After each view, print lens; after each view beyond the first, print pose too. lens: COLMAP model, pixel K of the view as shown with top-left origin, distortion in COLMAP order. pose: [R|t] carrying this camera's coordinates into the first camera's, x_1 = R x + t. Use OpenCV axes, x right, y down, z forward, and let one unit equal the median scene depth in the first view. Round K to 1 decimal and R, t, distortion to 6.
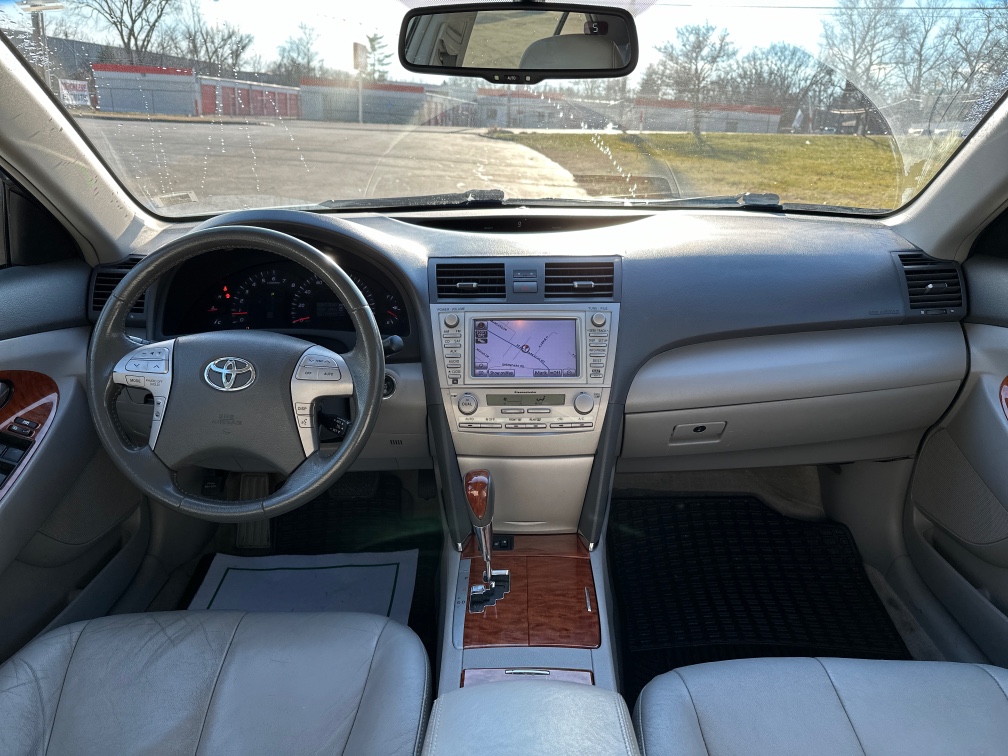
lens RADIAL K [[703.9, 0, 508.7], [0, 703.9, 379.0], [0, 0, 1]] dist [0.155104, -0.188824]
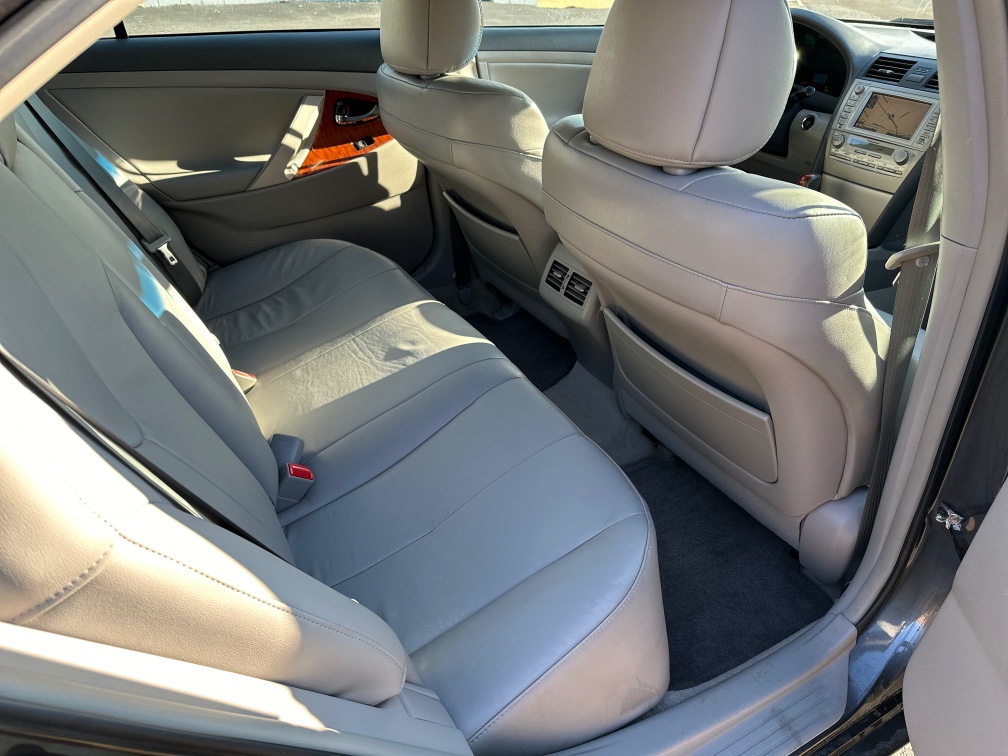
lens RADIAL K [[703.9, 0, 508.7], [0, 703.9, 379.0], [0, 0, 1]] dist [0.155104, -0.188824]
pose [[0.508400, 0.467274, -0.723315, 1.030516], [-0.318490, 0.882440, 0.346213, 0.183355], [0.800059, 0.054355, 0.597454, -0.613651]]
